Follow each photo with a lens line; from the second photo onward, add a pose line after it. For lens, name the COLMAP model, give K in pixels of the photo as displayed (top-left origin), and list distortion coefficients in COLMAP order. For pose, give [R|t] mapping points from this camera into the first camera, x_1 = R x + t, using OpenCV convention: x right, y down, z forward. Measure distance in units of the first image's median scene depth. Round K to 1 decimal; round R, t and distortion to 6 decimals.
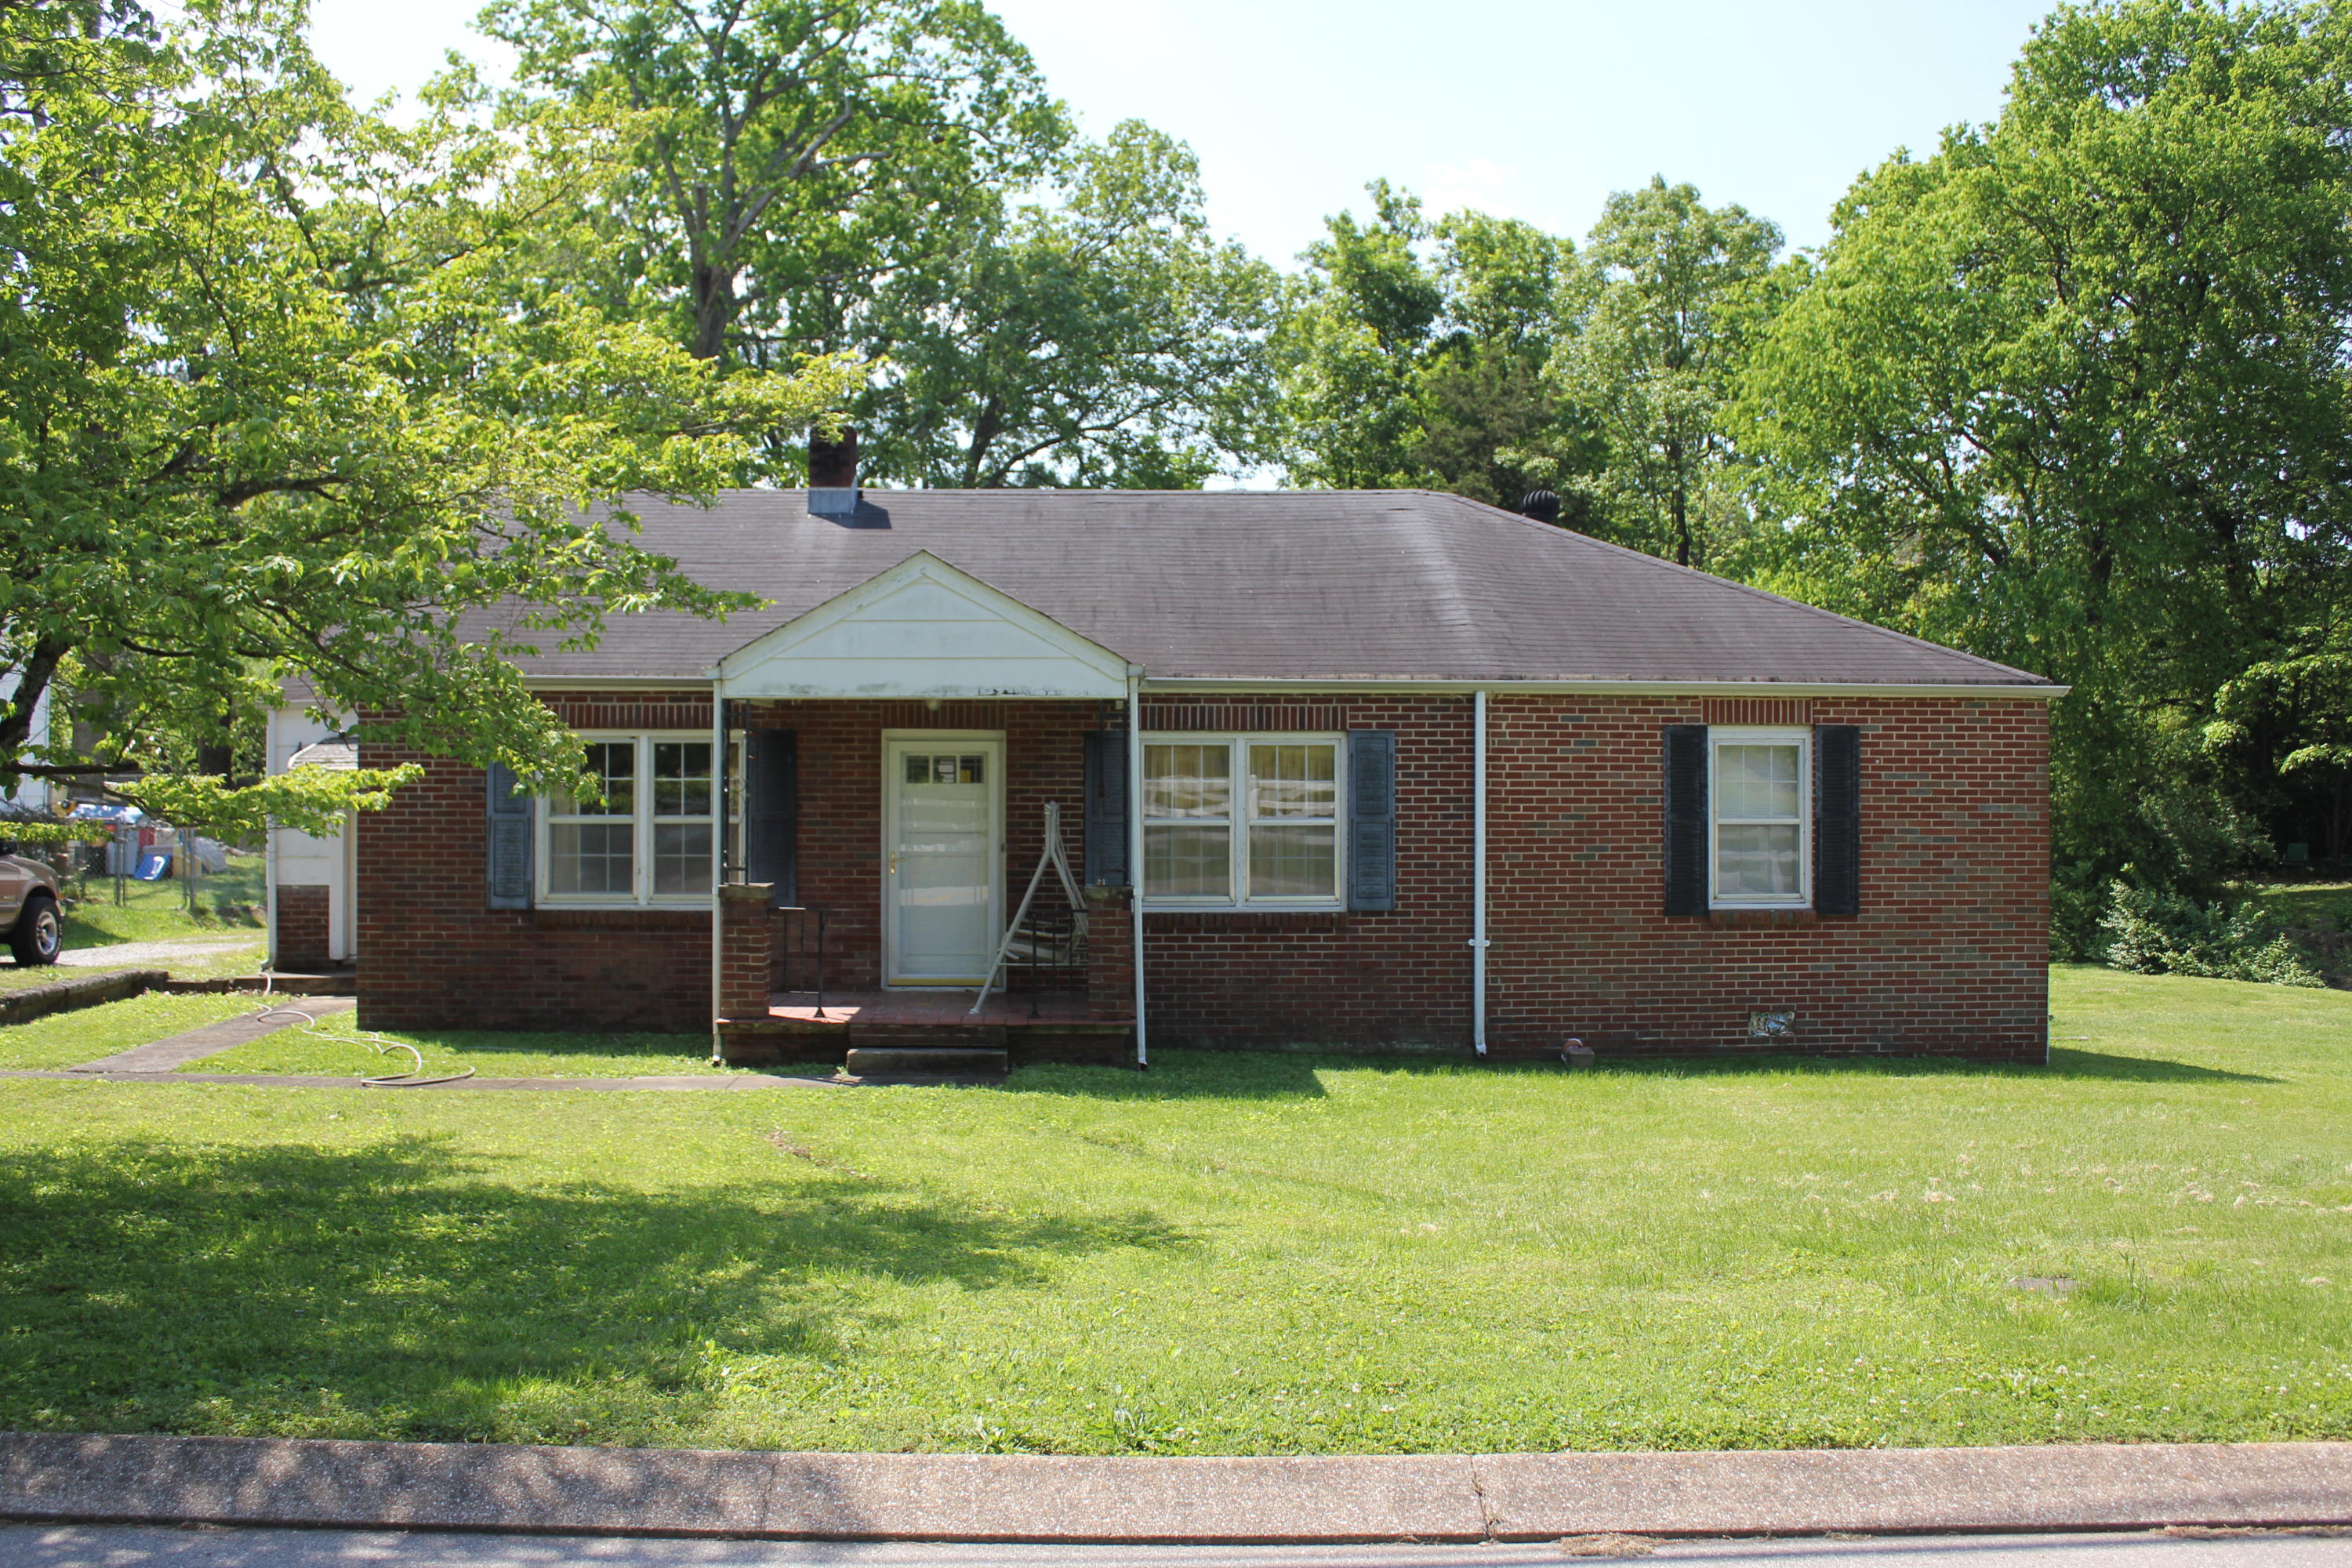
lens RADIAL K [[2176.5, 0, 1176.0], [0, 2176.5, 784.0], [0, 0, 1]] dist [-0.155216, 0.230231]
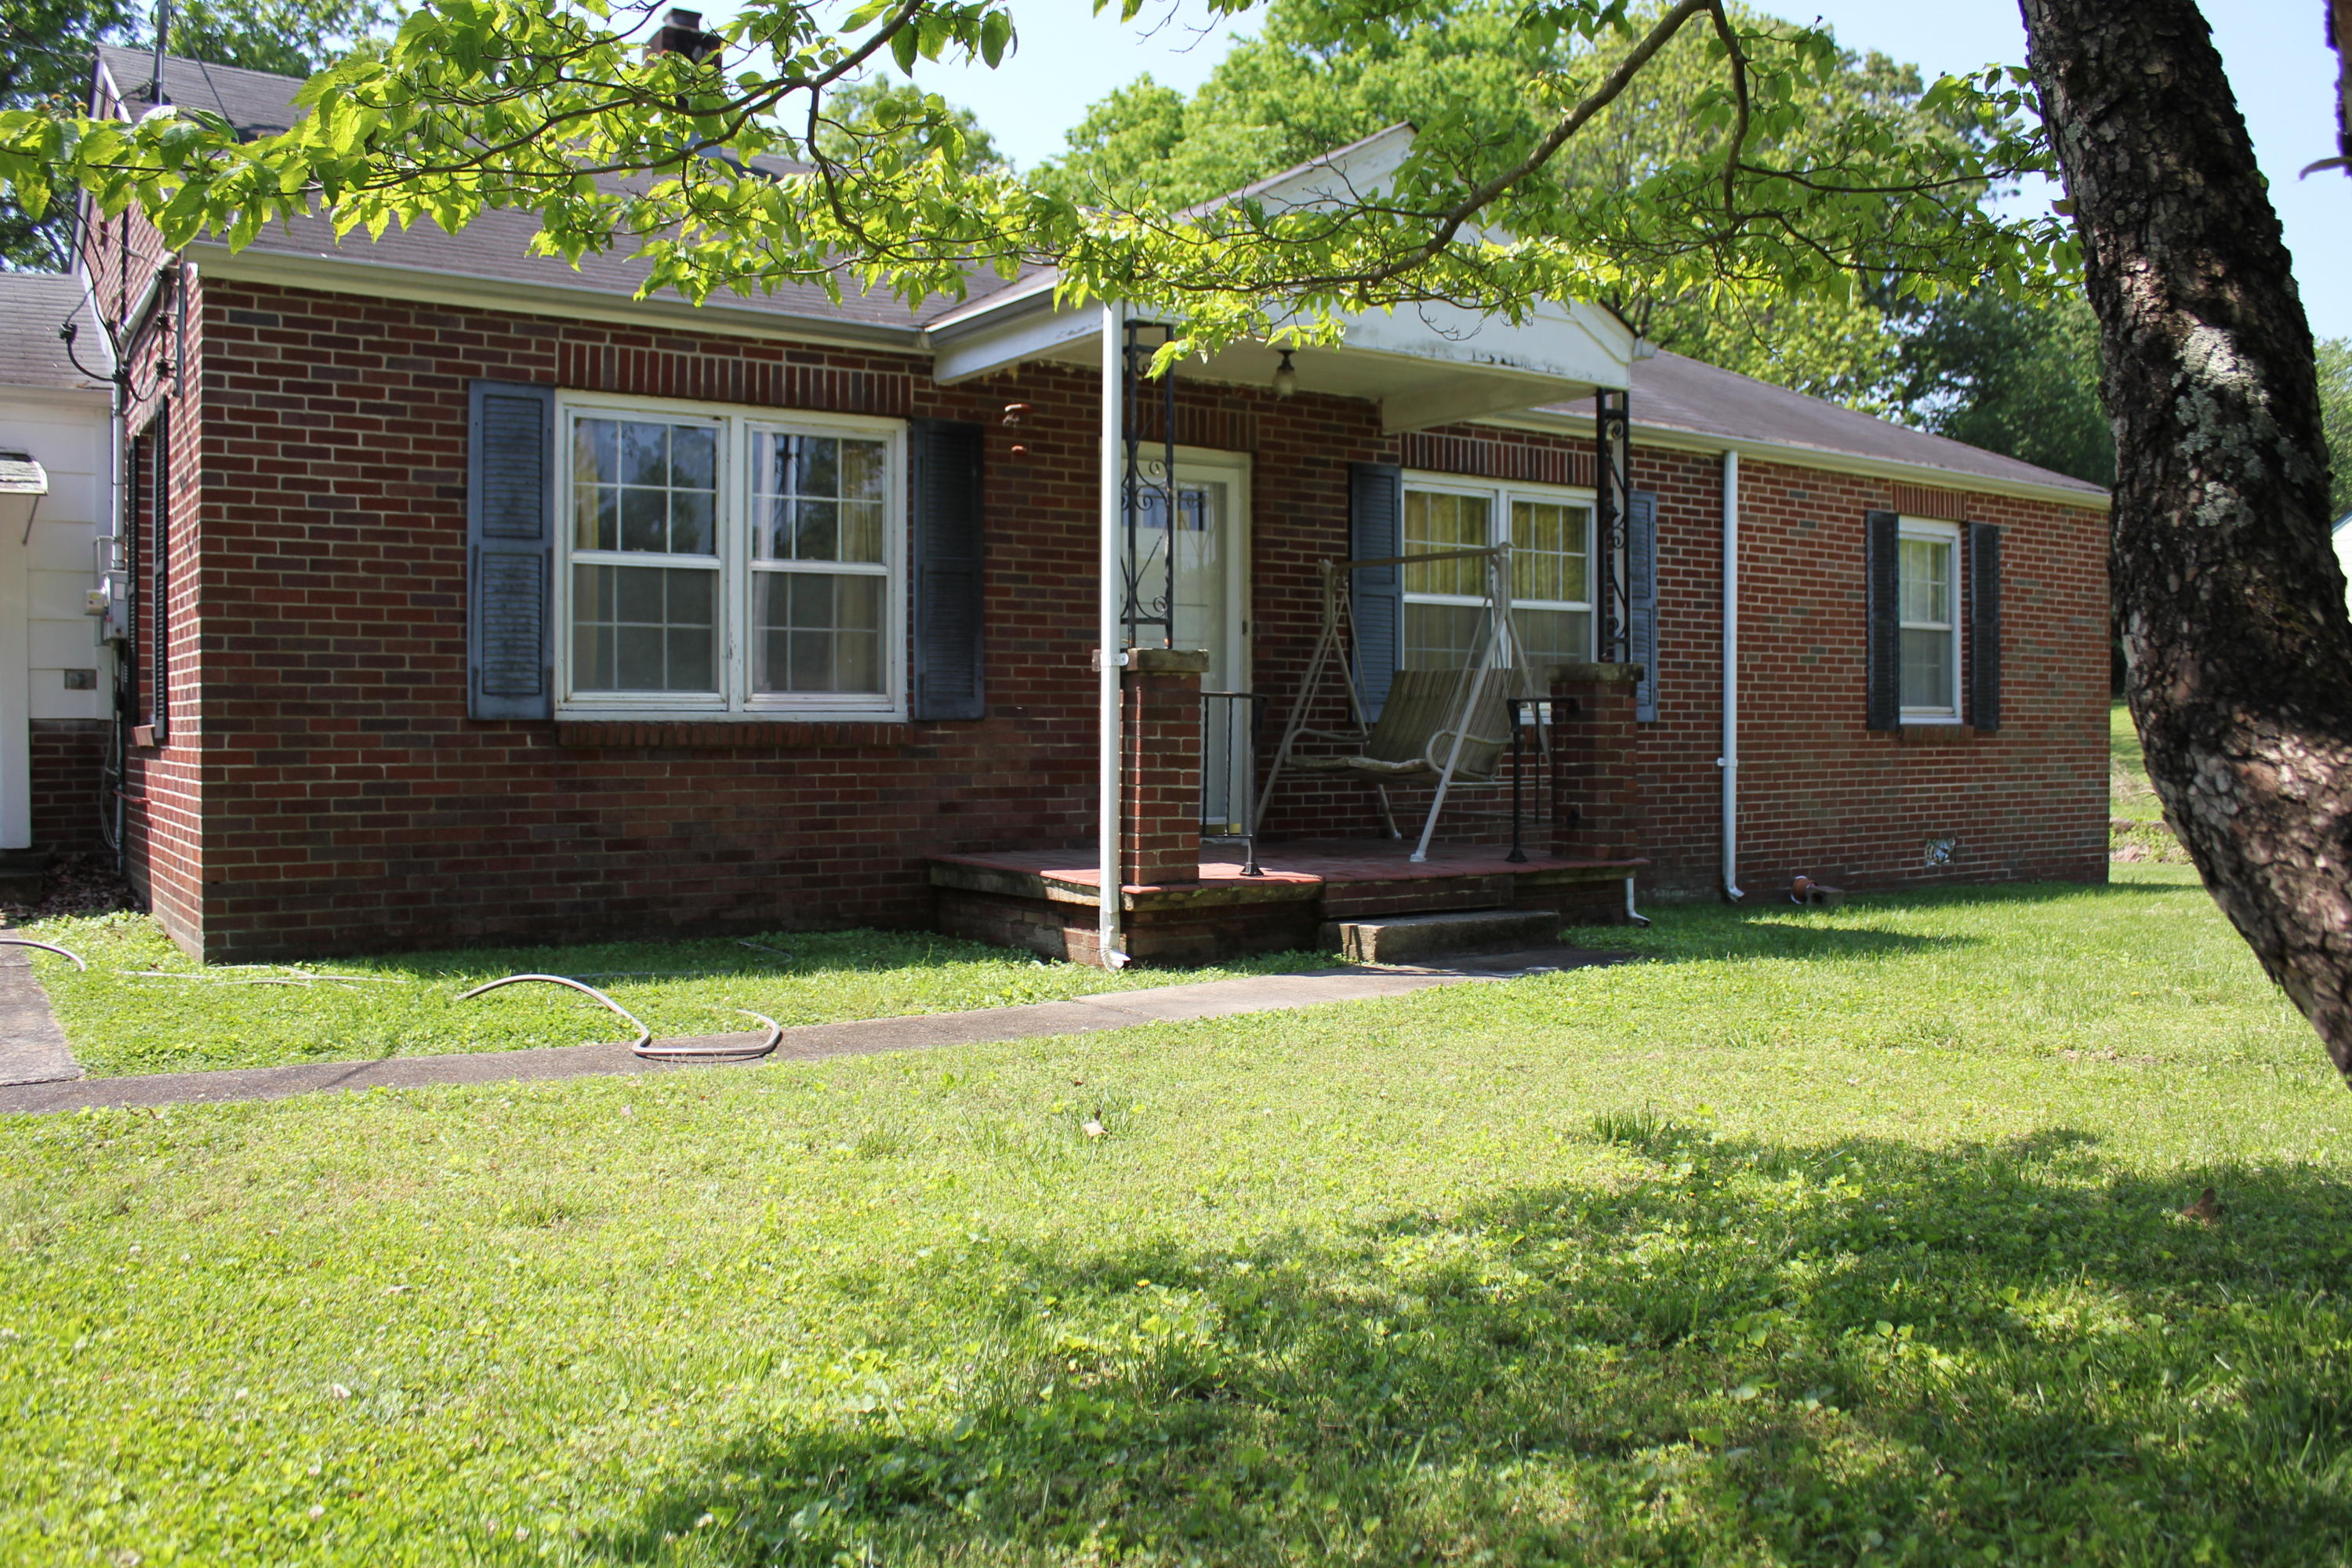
lens RADIAL K [[1937.4, 0, 1176.0], [0, 1937.4, 784.0], [0, 0, 1]] dist [-0.151454, 0.121823]
pose [[0.847842, -0.017247, 0.529968, -0.412594], [0.002032, 0.999569, 0.029278, 0.059658], [-0.530245, -0.023746, 0.847512, 0.500645]]
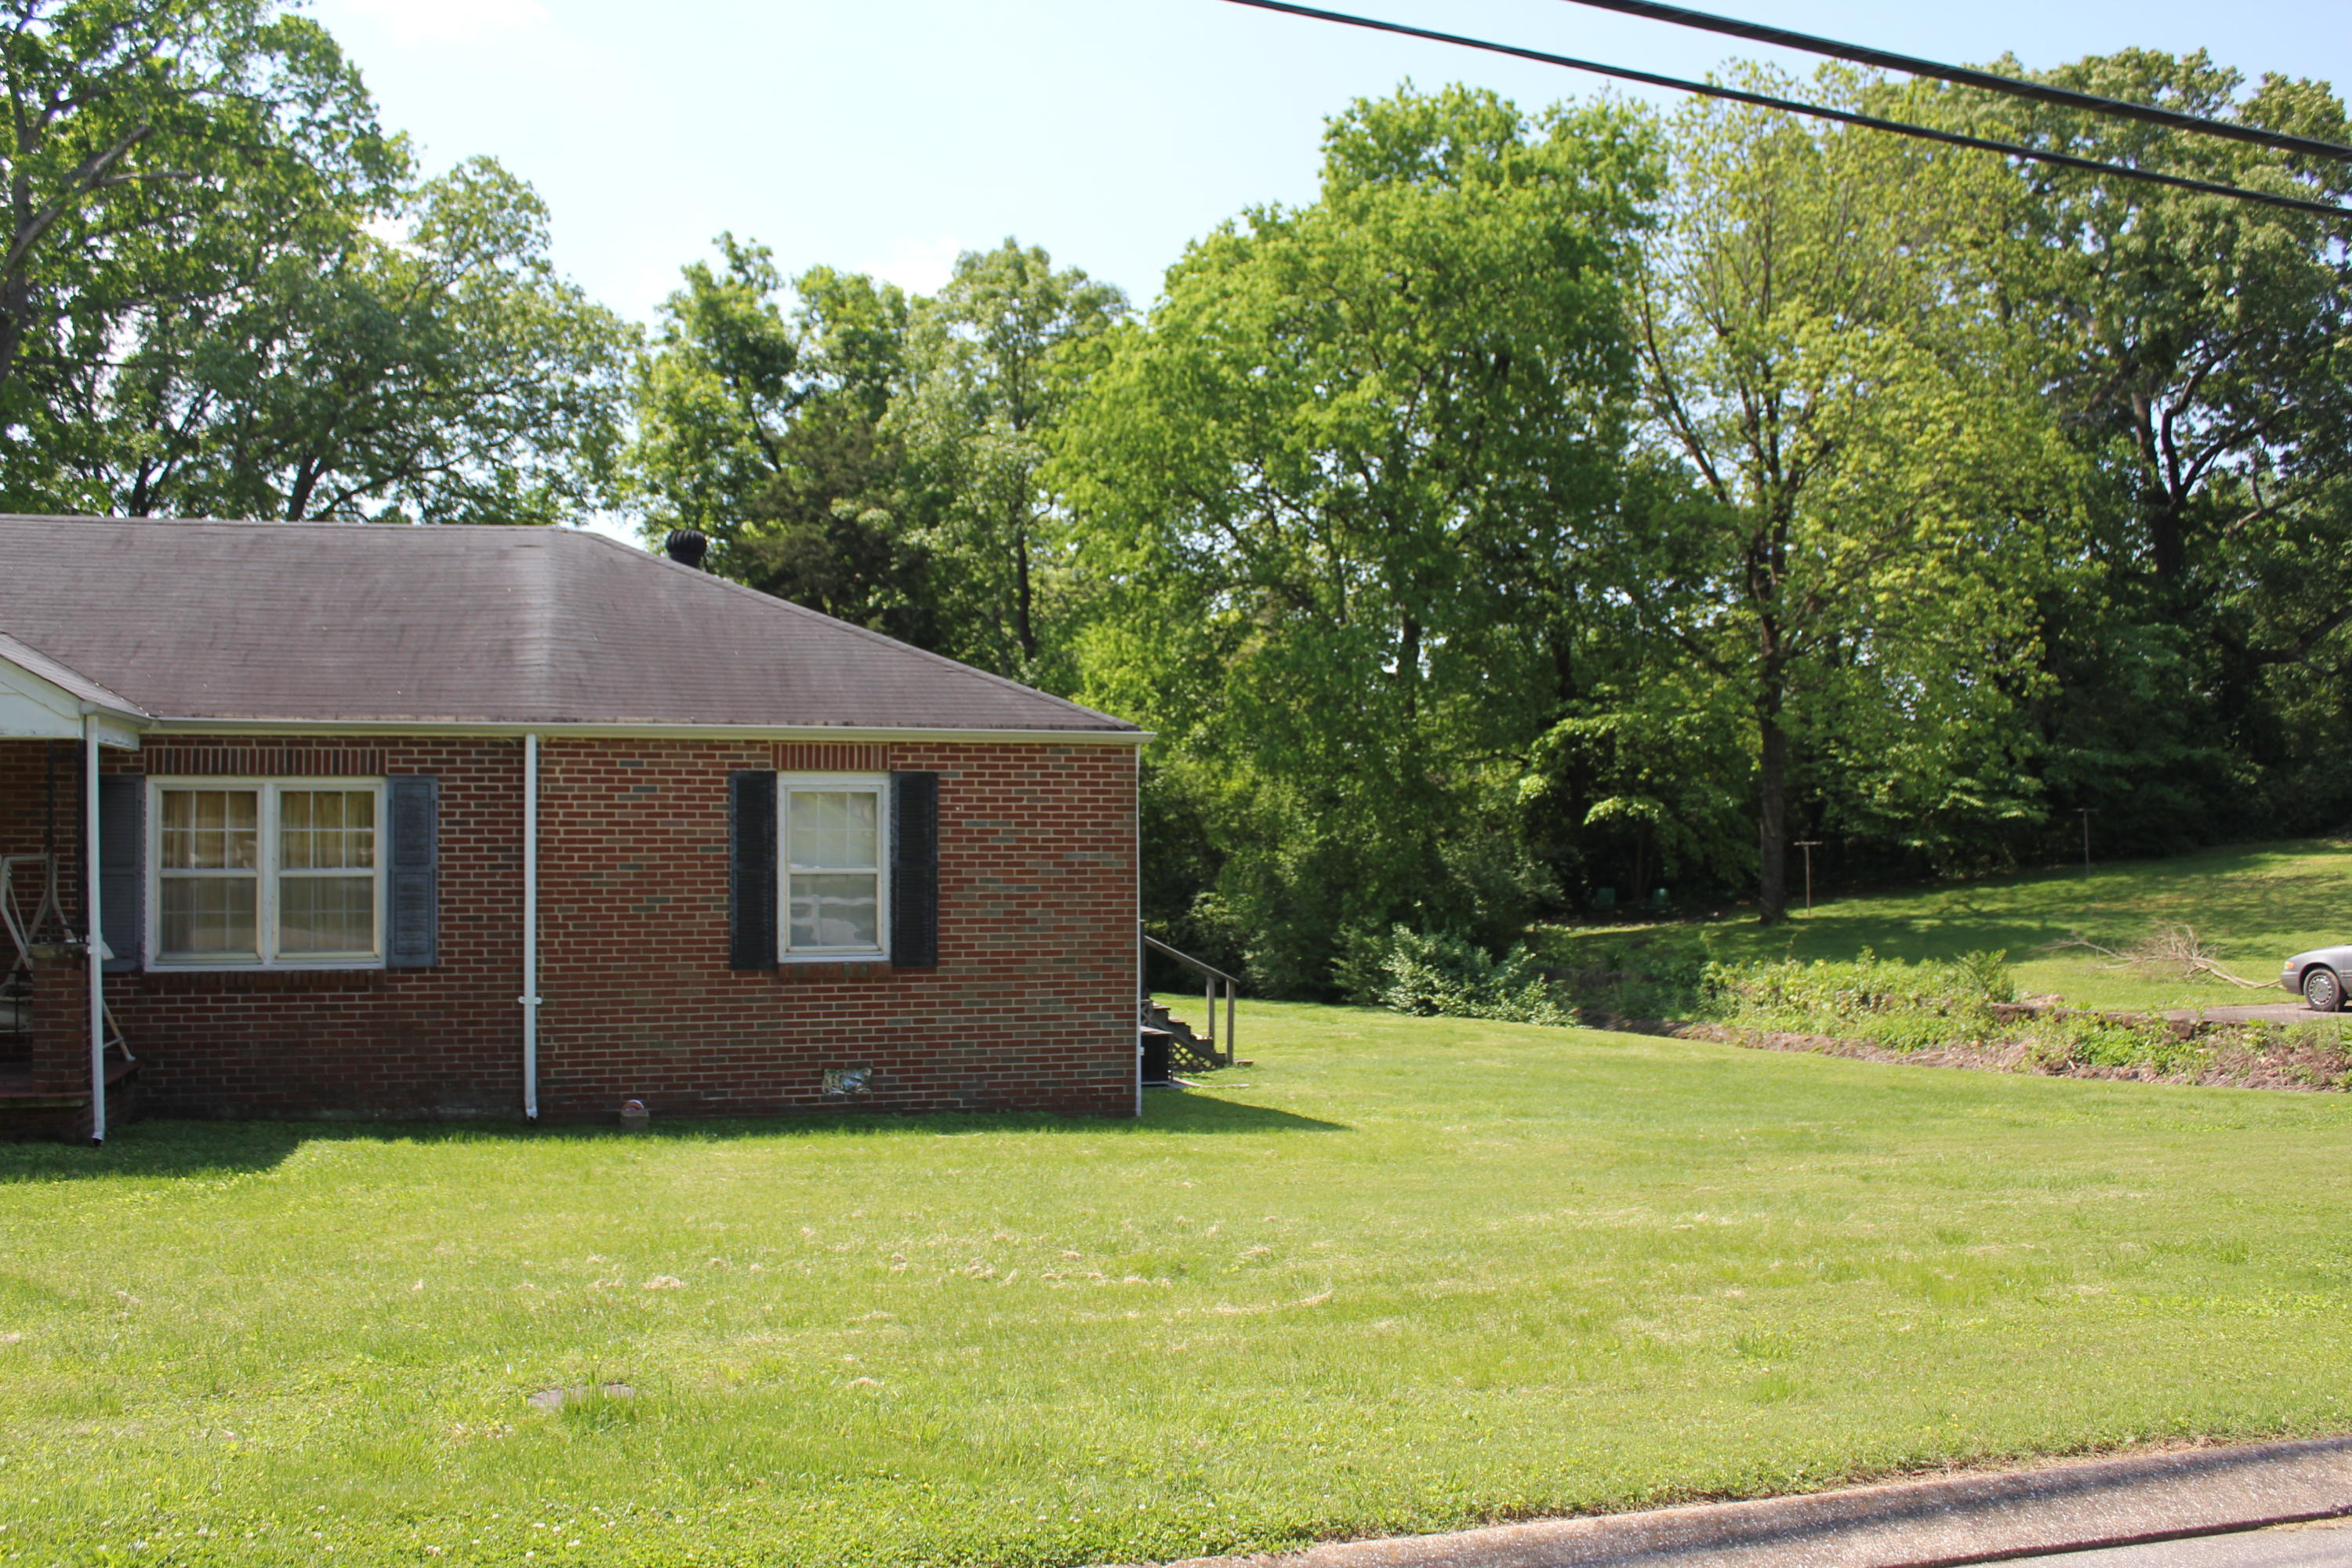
lens RADIAL K [[2130.8, 0, 1176.0], [0, 2130.8, 784.0], [0, 0, 1]] dist [-0.159047, 0.185971]
pose [[0.970768, 0.002867, 0.240002, 0.192531], [0.003110, 0.999695, -0.024520, 0.002296], [-0.239999, 0.024550, 0.970463, 0.041464]]
